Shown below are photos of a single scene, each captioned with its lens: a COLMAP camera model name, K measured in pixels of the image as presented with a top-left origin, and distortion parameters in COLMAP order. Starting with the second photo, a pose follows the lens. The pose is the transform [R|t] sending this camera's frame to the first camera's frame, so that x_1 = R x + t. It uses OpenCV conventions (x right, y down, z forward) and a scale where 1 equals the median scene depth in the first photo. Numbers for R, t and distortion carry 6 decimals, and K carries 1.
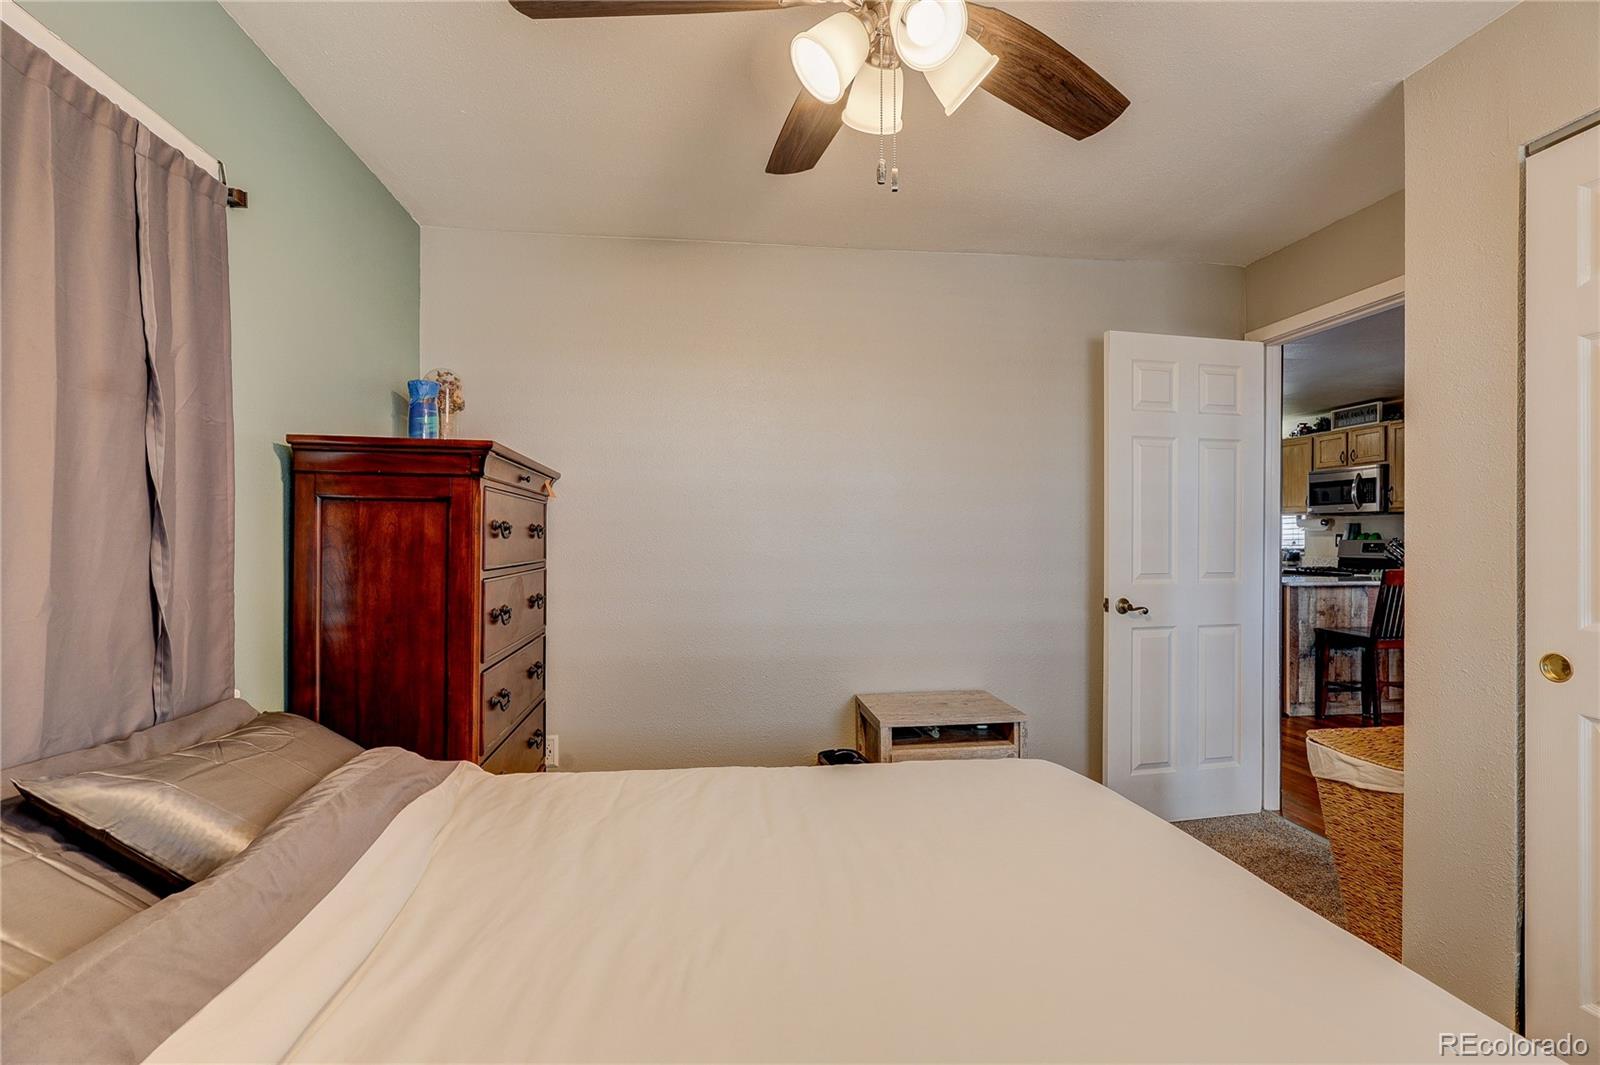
lens RADIAL K [[757.8, 0, 810.8], [0, 757.8, 536.0], [0, 0, 1]] dist [-0.006199, 0.002099]
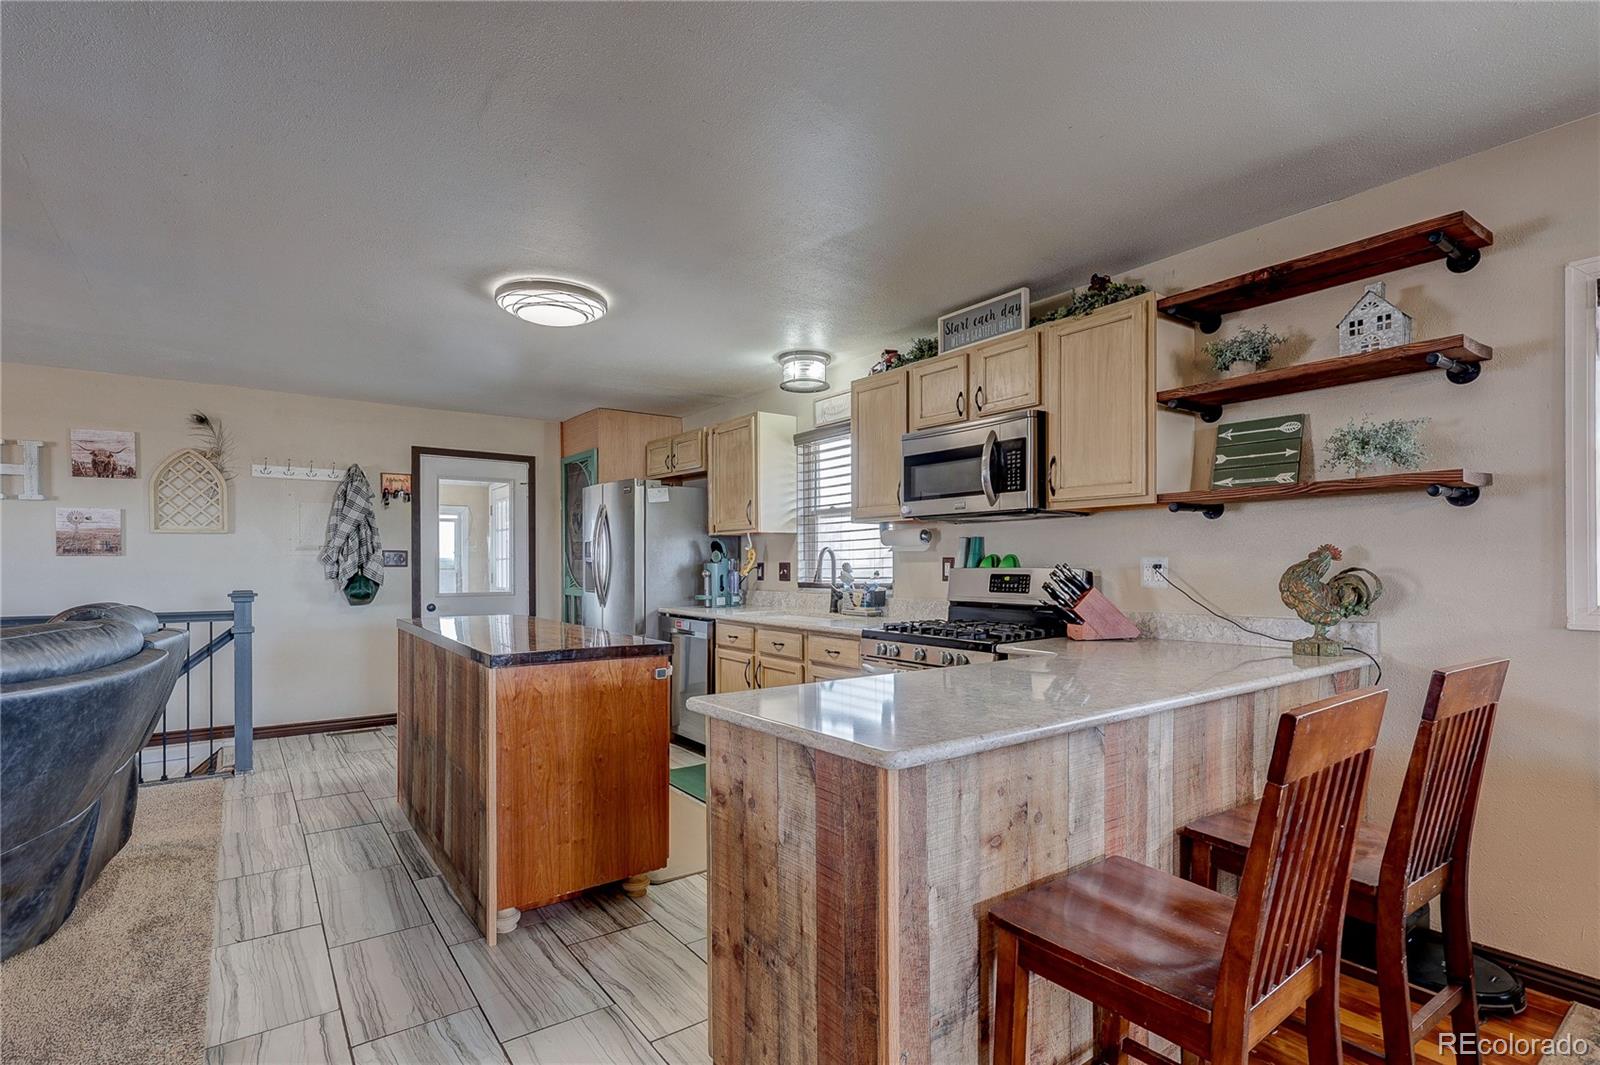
lens RADIAL K [[757.8, 0, 801.1], [0, 757.8, 562.1], [0, 0, 1]] dist [-0.006199, 0.002099]
pose [[0.883246, -0.003085, 0.468901, 0.372568], [0.005176, 0.999982, -0.003172, 0.002380], [-0.468882, 0.005229, 0.883245, 0.604523]]
